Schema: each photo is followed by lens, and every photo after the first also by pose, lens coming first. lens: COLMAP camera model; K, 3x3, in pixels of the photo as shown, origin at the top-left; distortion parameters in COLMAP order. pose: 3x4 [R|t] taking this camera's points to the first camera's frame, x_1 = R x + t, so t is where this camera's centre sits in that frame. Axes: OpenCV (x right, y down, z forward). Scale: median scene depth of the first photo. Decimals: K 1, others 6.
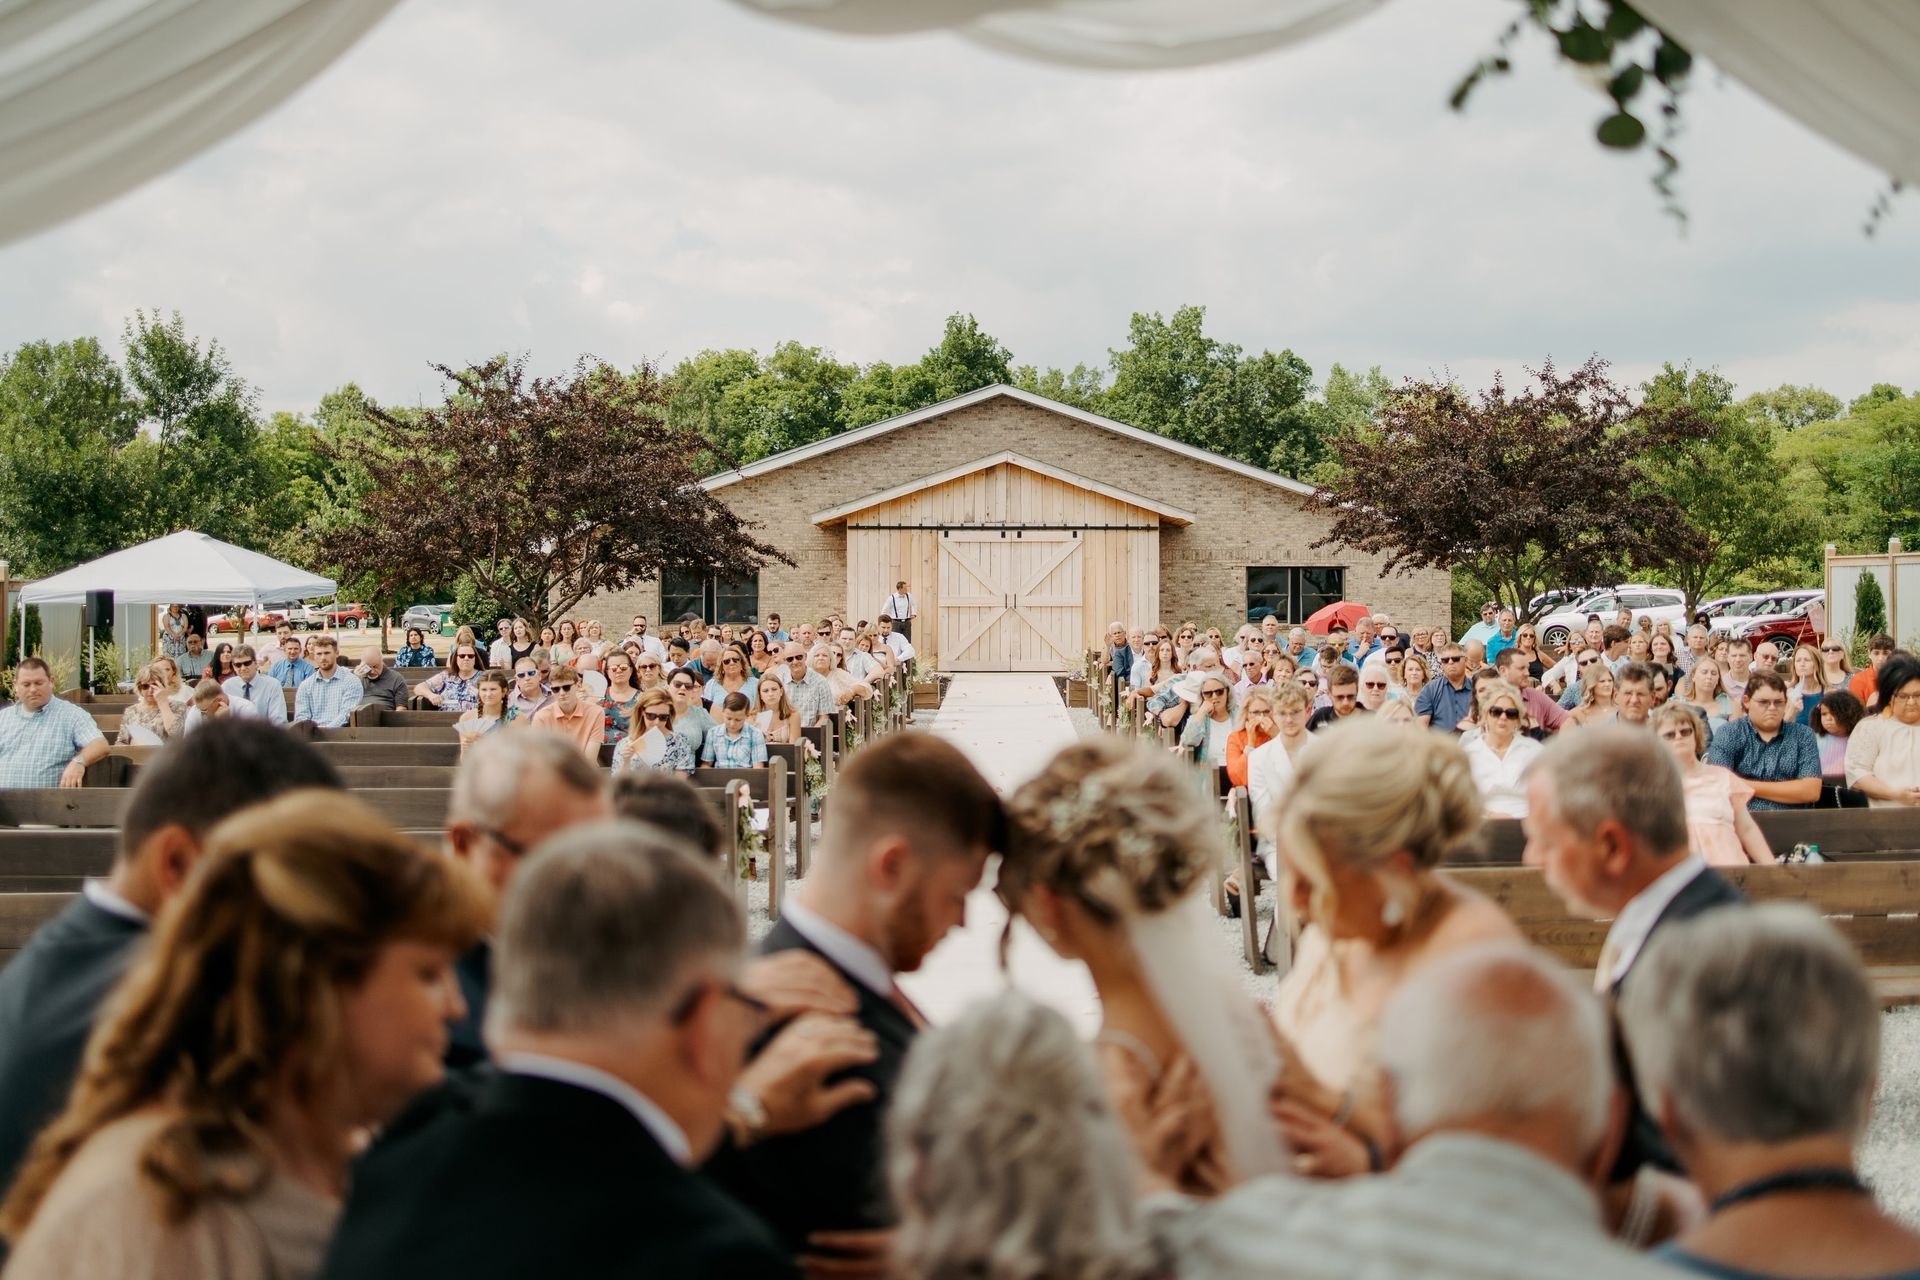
lens RADIAL K [[2132.2, 0, 935.9], [0, 2132.2, 639.9], [0, 0, 1]] dist [0.002659, -0.008060]
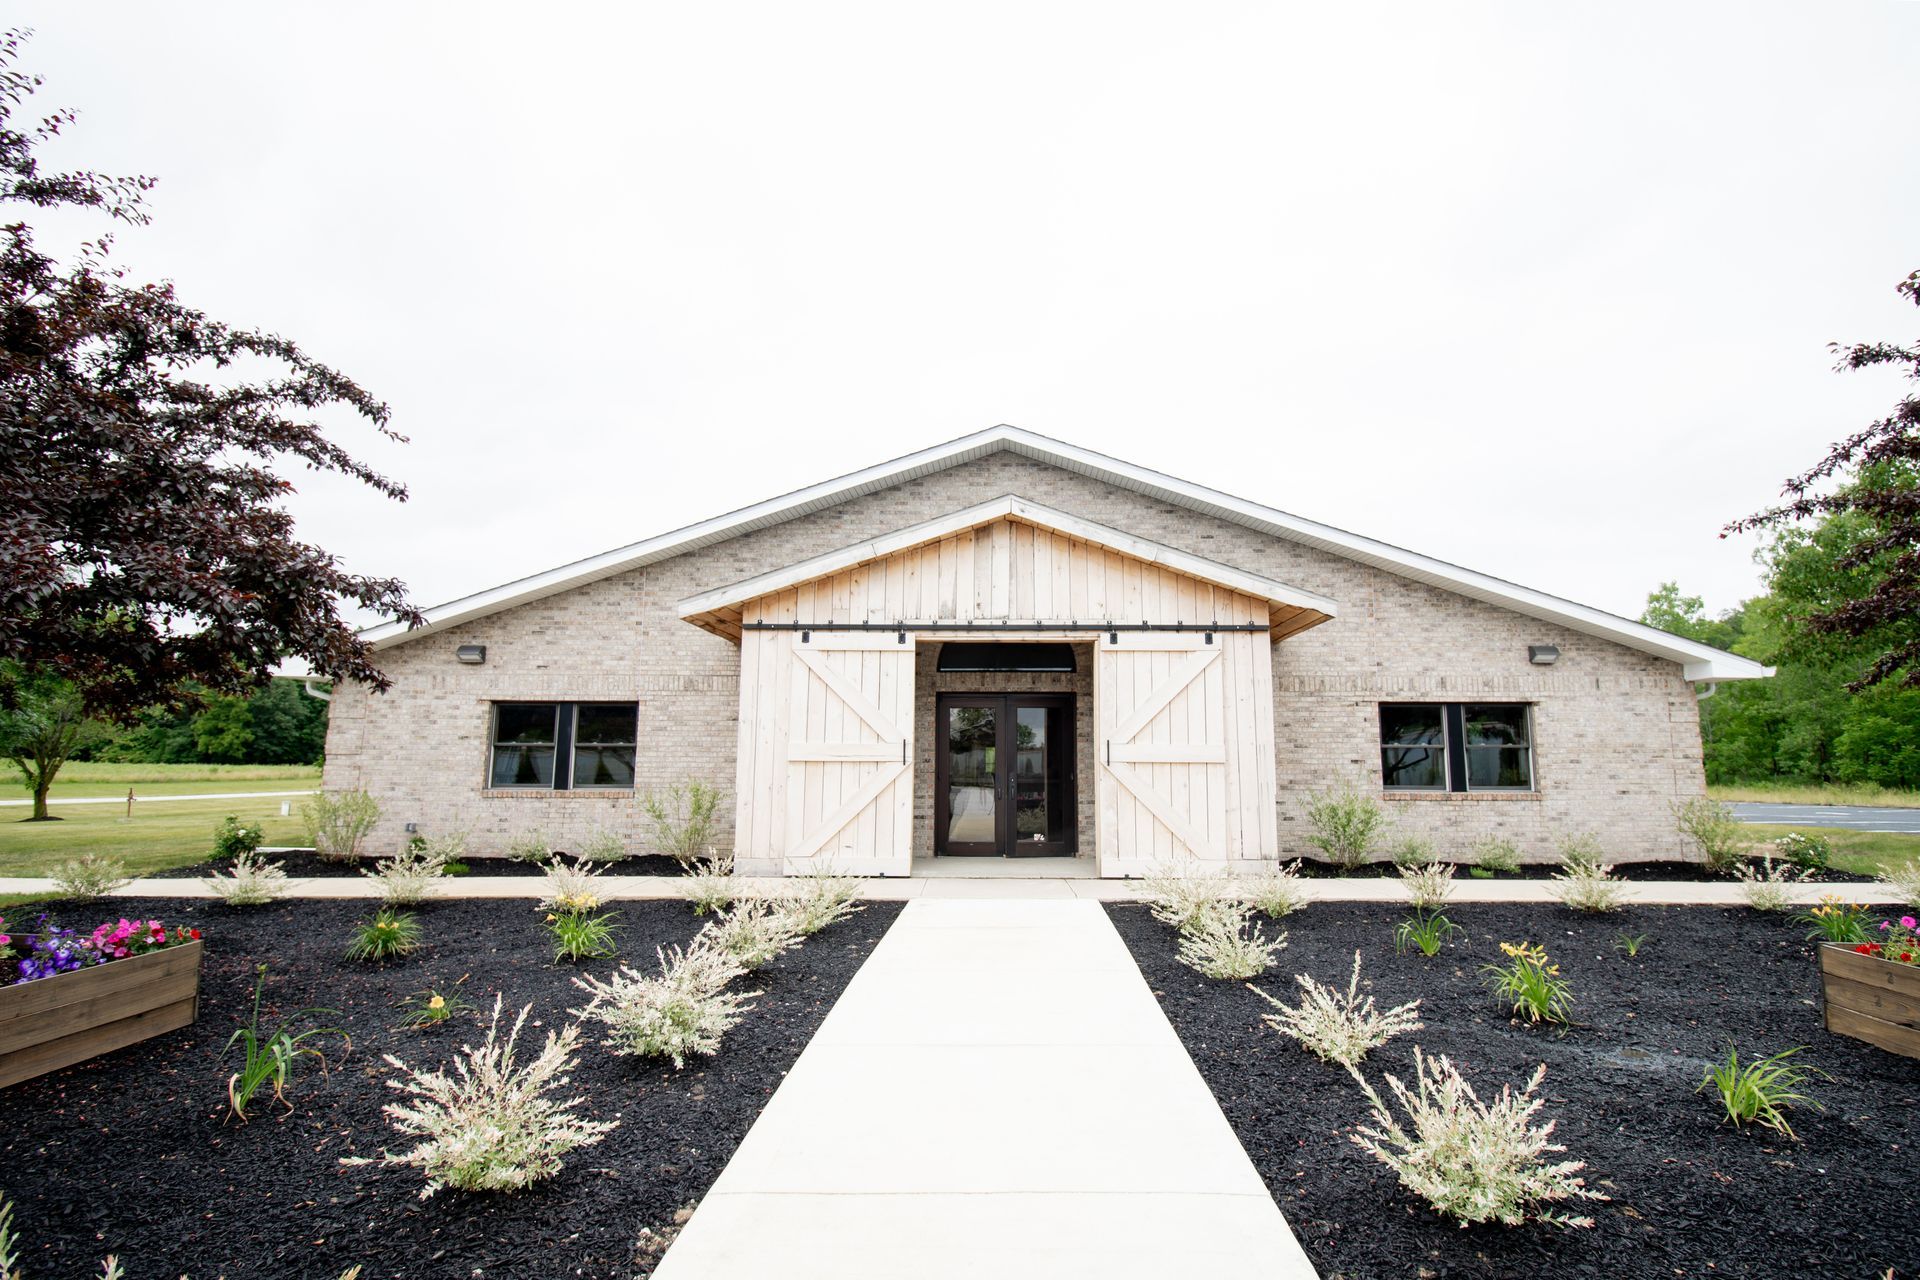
lens RADIAL K [[888.2, 0, 963.0], [0, 888.2, 613.2], [0, 0, 1]] dist [-0.000761, -0.010875]
pose [[0.999675, -0.000842, -0.025484, 0.025286], [-0.003870, 0.982865, -0.184284, -0.010576], [0.025202, 0.184323, 0.982543, 0.729276]]
